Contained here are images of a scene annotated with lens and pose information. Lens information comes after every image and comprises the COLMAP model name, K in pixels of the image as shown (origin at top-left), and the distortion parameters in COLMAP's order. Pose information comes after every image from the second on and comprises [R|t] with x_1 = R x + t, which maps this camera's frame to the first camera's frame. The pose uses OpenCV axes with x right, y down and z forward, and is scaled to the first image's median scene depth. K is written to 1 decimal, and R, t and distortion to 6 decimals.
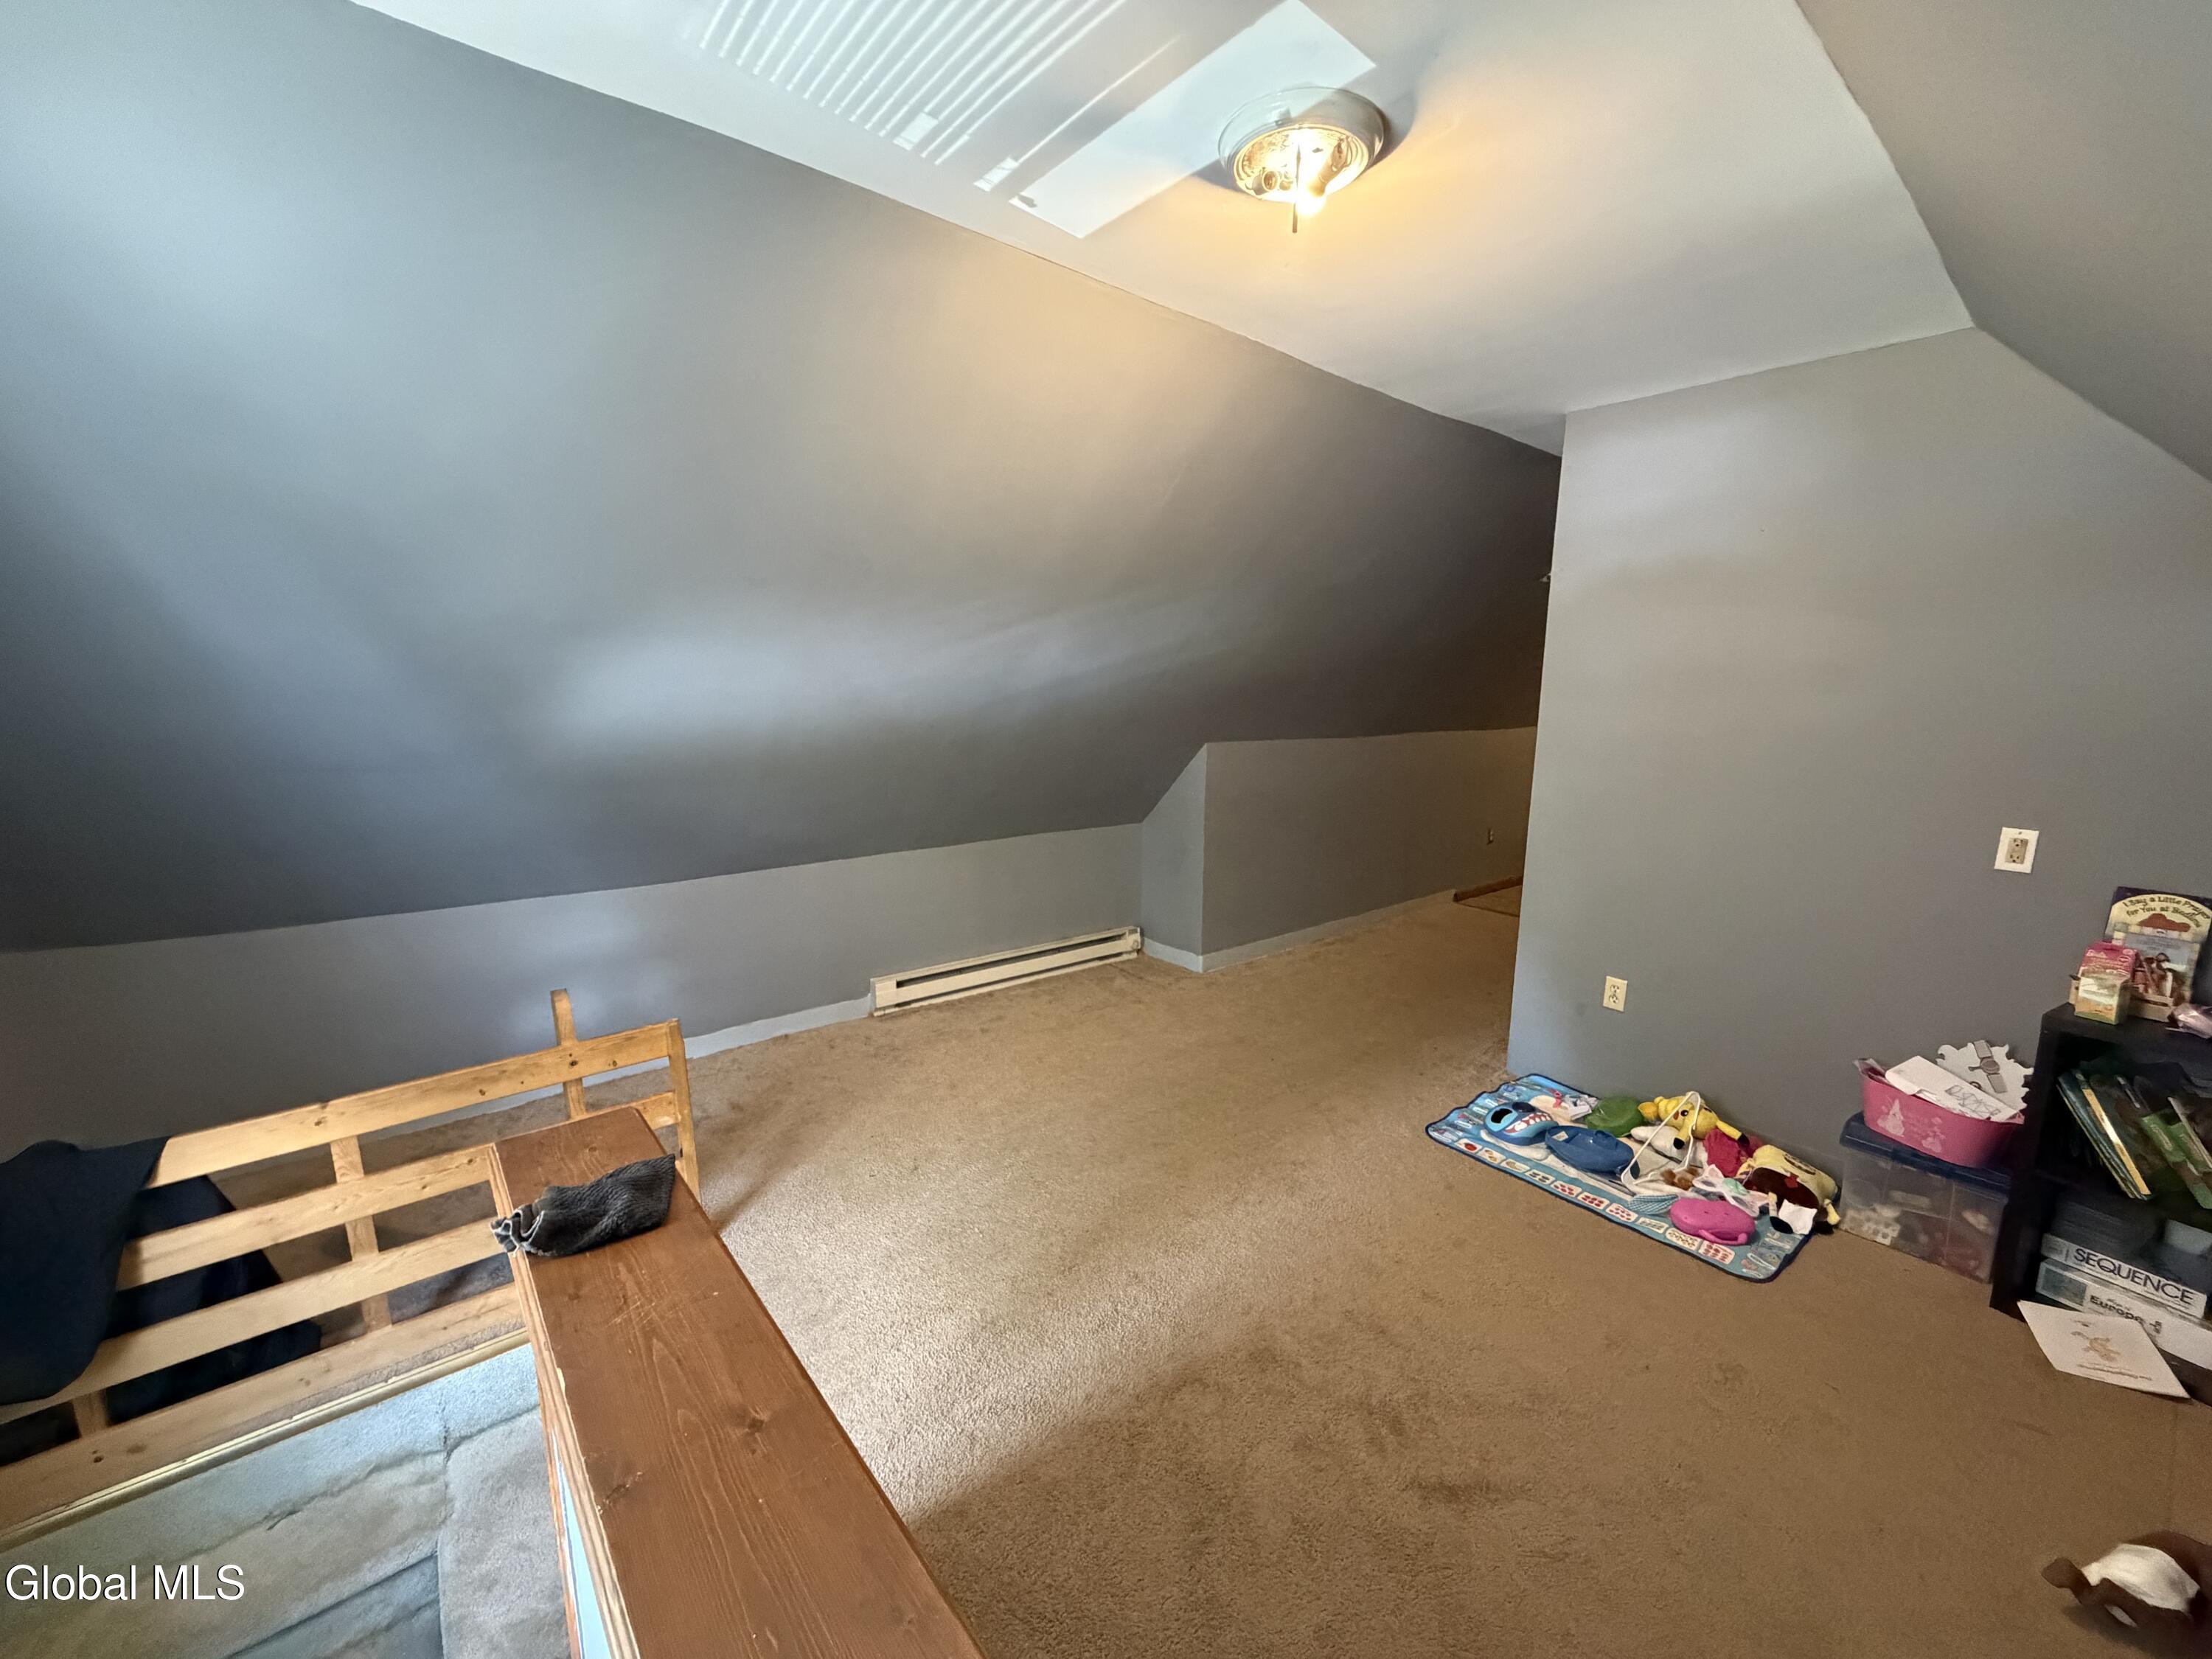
lens RADIAL K [[874.4, 0, 1107.7], [0, 874.4, 829.7], [0, 0, 1]] dist [0.002025, 0.000146]
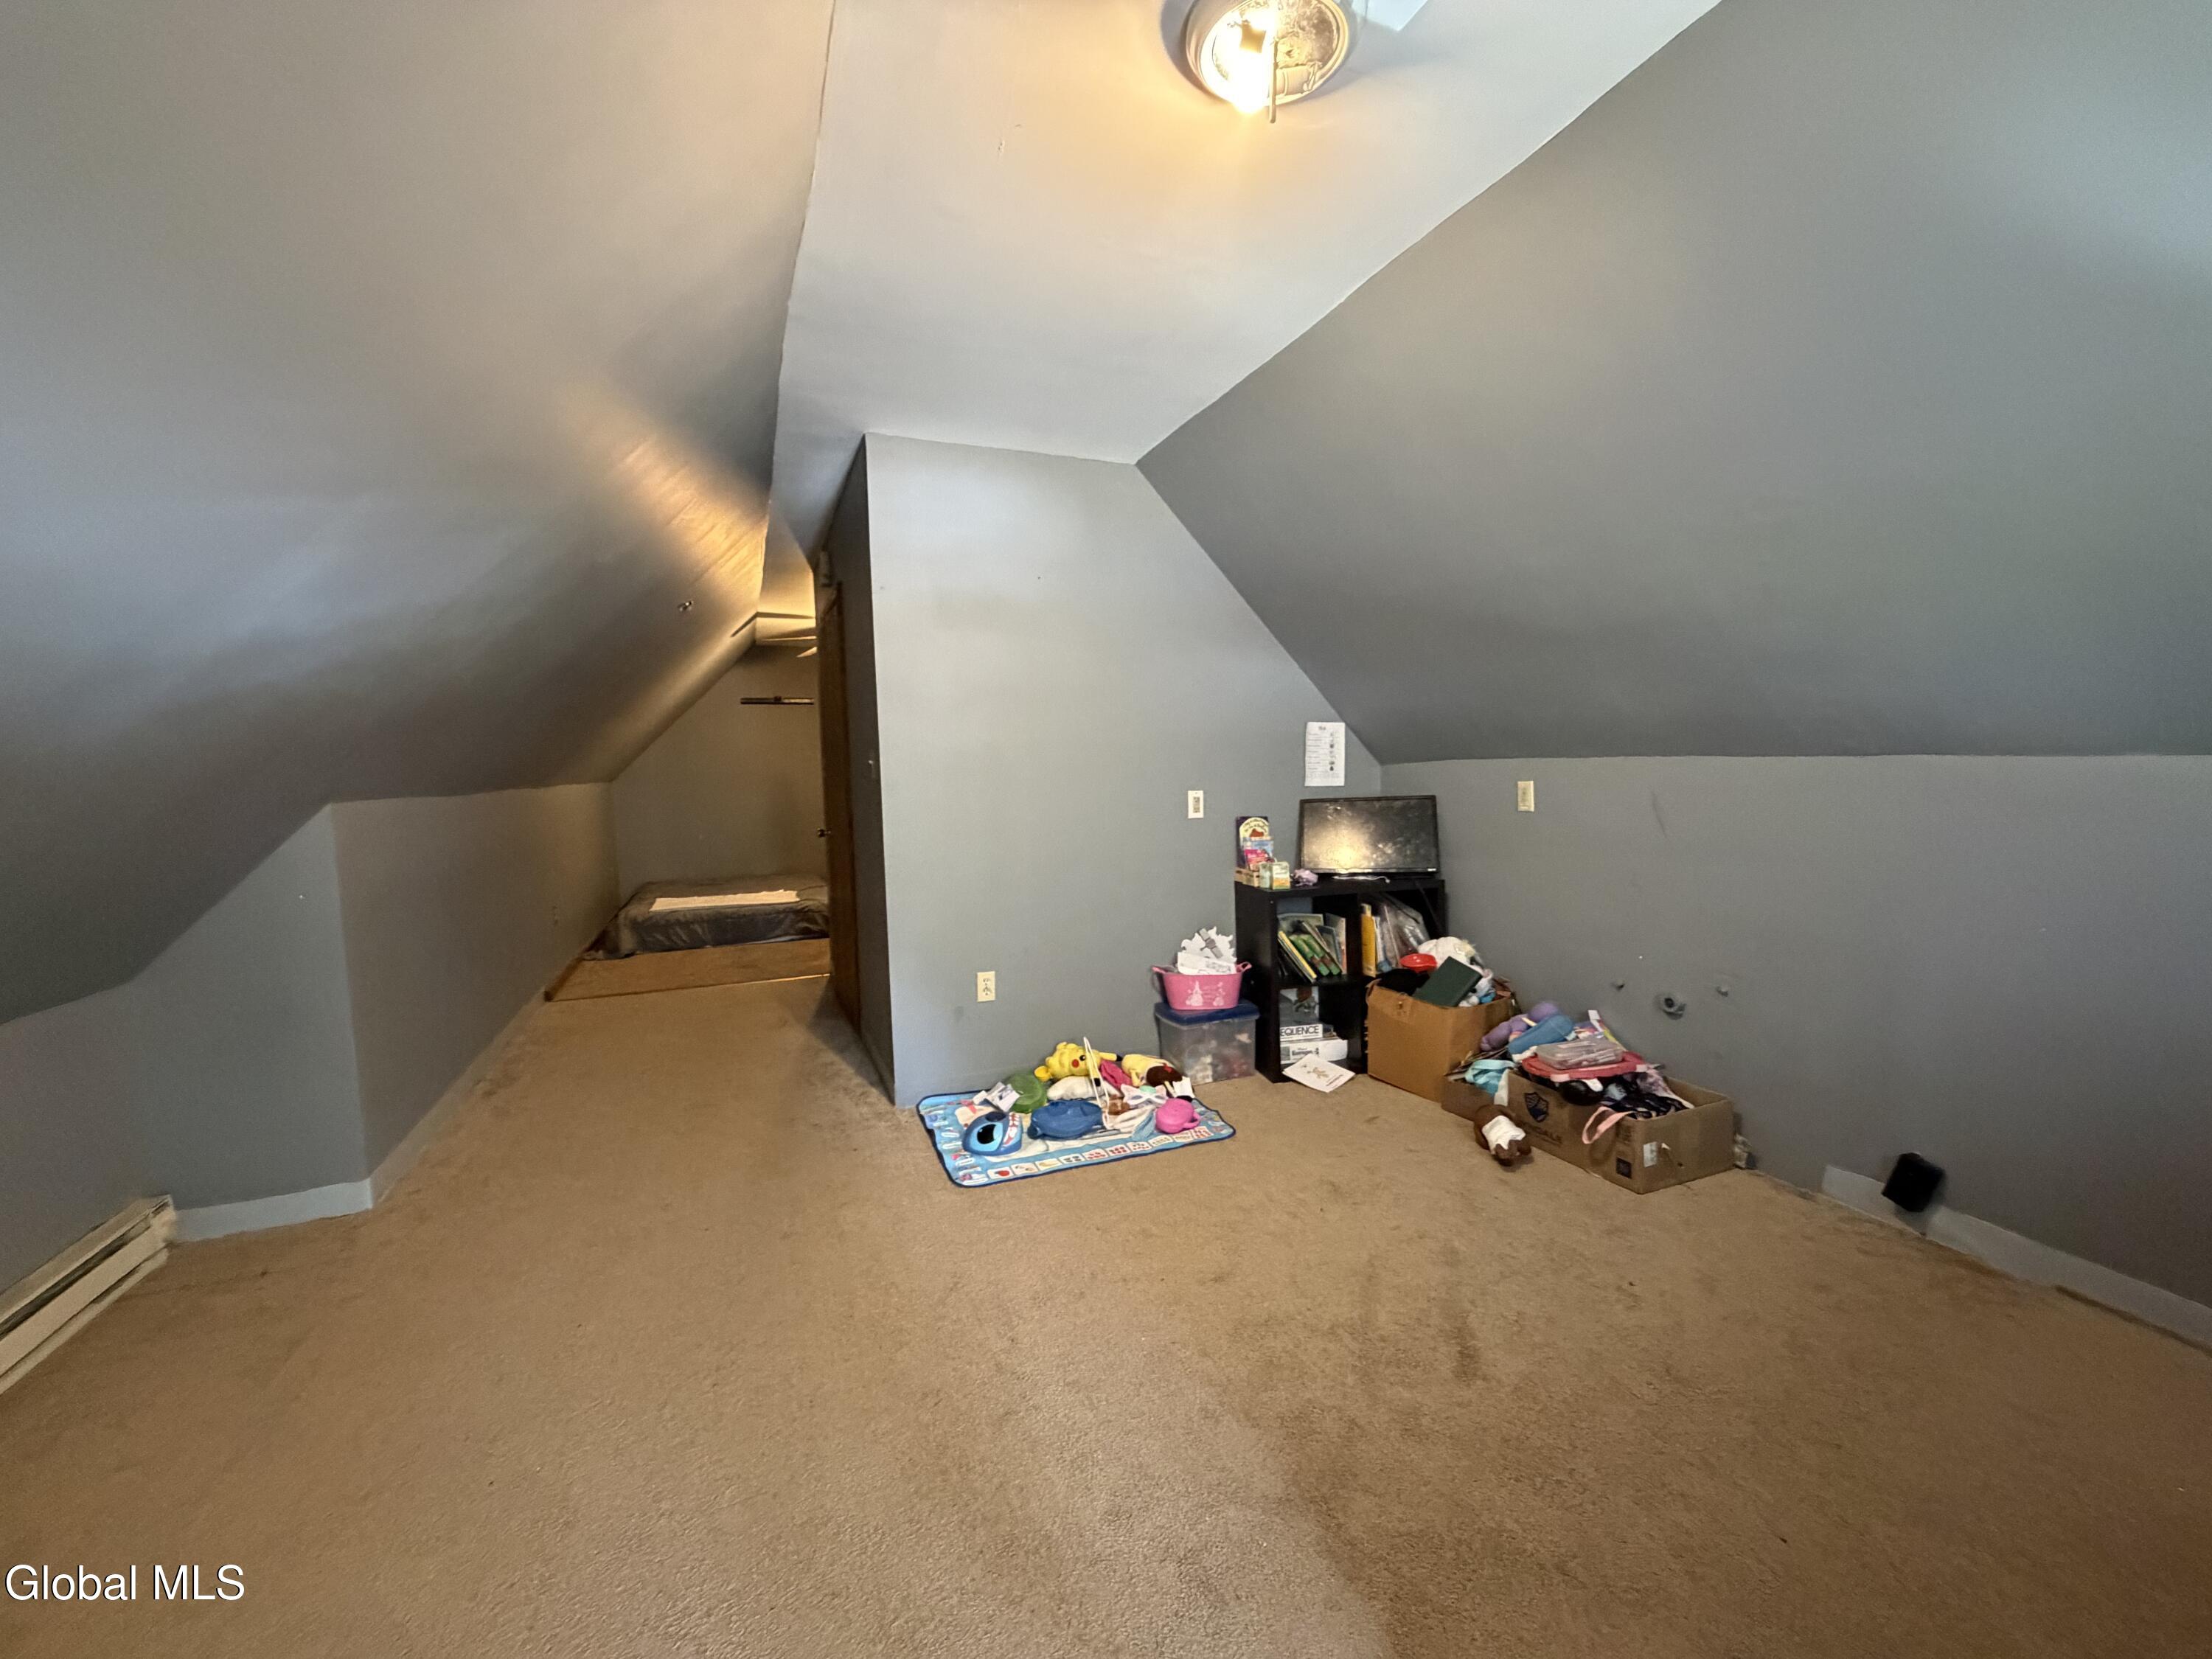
lens RADIAL K [[874.4, 0, 1103.7], [0, 874.4, 831.5], [0, 0, 1]] dist [0.002025, 0.000146]
pose [[0.306055, -0.095800, 0.947181, -0.427975], [0.183719, 0.982166, 0.039975, -0.018700], [-0.934118, 0.161781, 0.318197, 0.558605]]
